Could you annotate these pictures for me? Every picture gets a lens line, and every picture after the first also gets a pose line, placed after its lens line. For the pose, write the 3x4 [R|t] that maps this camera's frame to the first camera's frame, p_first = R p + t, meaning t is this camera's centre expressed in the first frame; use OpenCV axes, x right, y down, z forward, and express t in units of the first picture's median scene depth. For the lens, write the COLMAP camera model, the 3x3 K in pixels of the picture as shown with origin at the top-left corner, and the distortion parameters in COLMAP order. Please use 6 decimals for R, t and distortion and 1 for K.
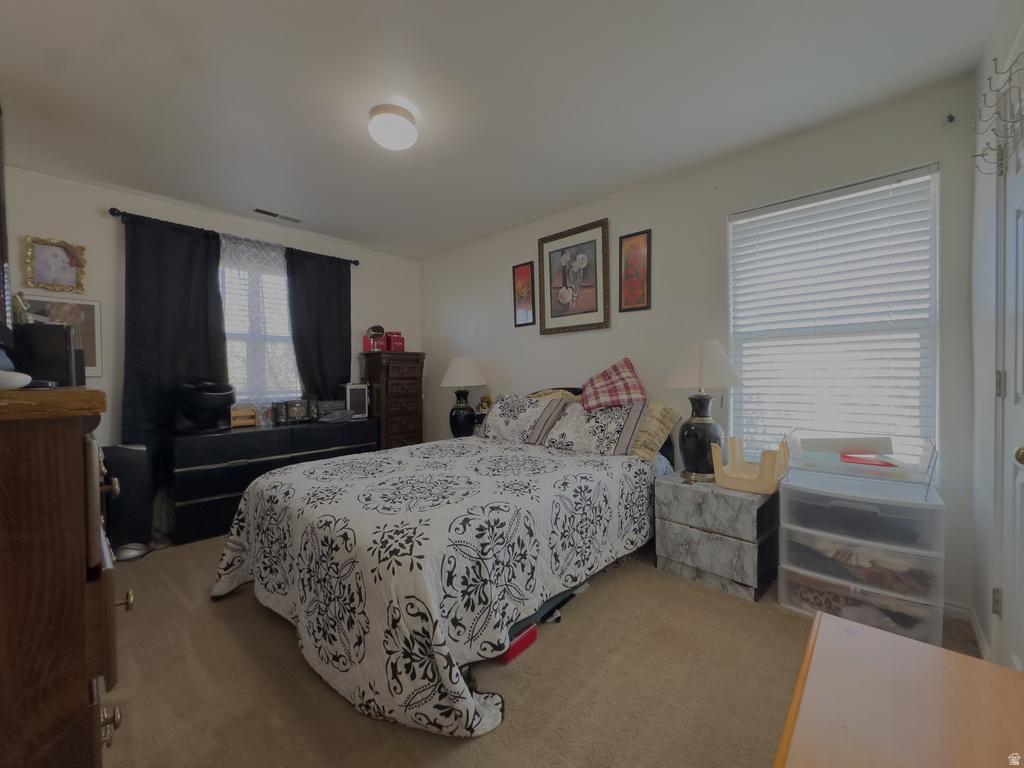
lens RADIAL K [[411.0, 0, 511.6], [0, 411.0, 382.6], [0, 0, 1]] dist [-0.002269, 0.000131]
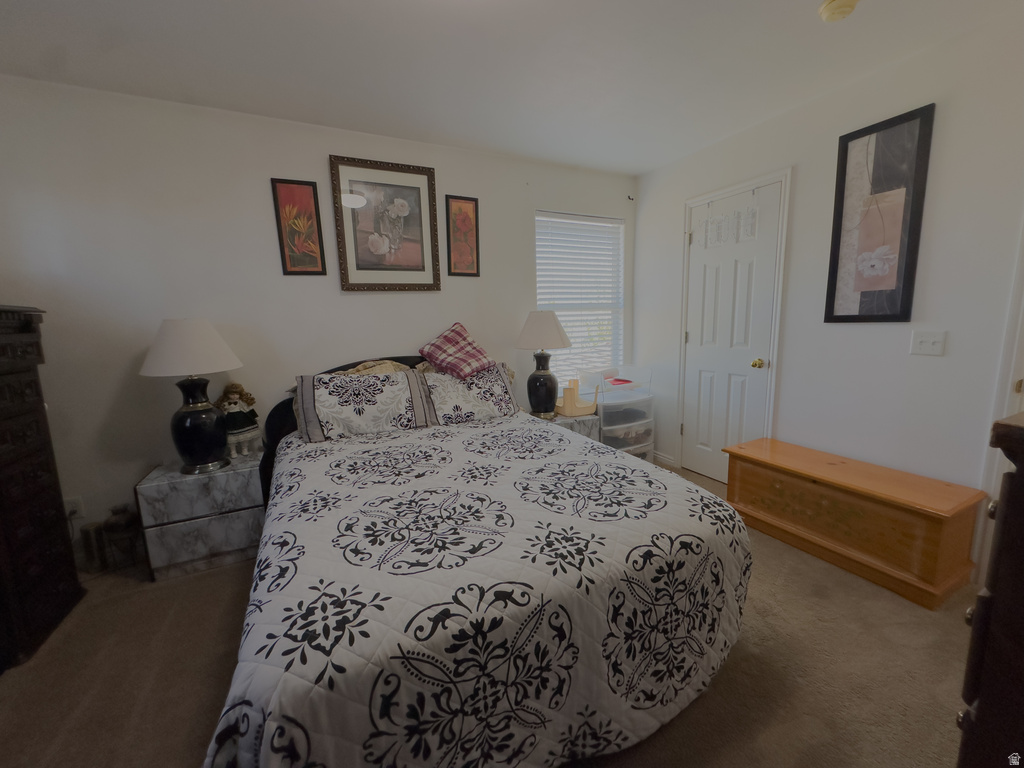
lens RADIAL K [[411.0, 0, 513.5], [0, 411.0, 383.2], [0, 0, 1]] dist [-0.002269, 0.000131]
pose [[0.349437, -0.142099, 0.926122, -0.614932], [0.042734, 0.989821, 0.135749, -0.042765], [-0.935985, -0.007858, 0.351953, 0.502553]]
